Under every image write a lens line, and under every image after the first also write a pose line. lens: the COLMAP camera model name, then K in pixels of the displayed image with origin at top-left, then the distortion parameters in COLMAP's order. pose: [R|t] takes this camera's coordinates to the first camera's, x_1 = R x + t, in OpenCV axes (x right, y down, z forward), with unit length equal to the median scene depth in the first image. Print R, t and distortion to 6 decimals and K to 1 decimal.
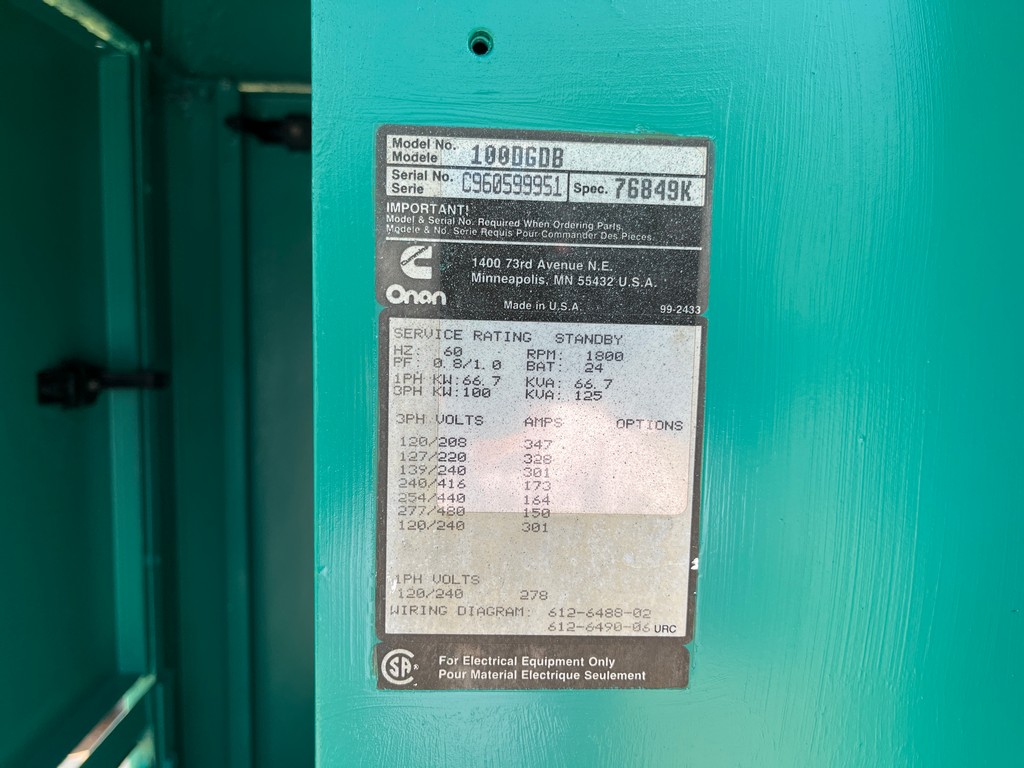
lens RADIAL K [[782.9, 0, 512.2], [0, 782.9, 387.1], [0, 0, 1]] dist [0.010179, -0.008004]
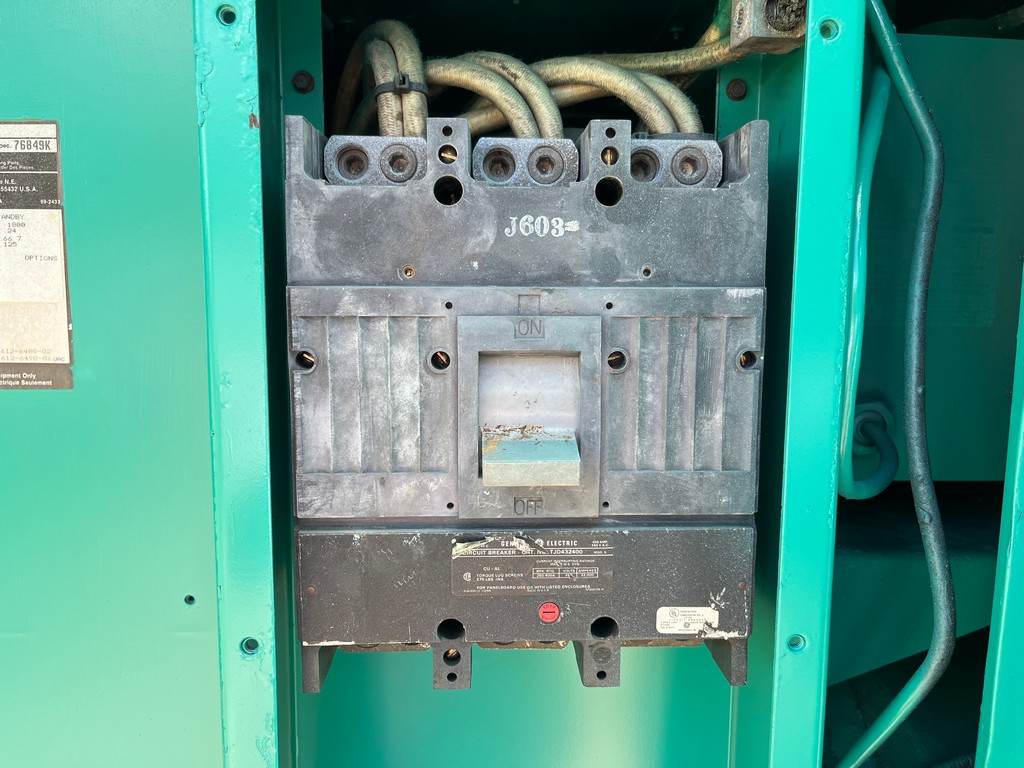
lens RADIAL K [[782.9, 0, 511.8], [0, 782.9, 381.2], [0, 0, 1]] dist [0.010179, -0.008004]
pose [[0.998087, -0.015871, -0.059754, 1.570211], [0.015370, 0.999843, -0.008841, 0.420462], [0.059885, 0.007906, 0.998174, -1.026550]]
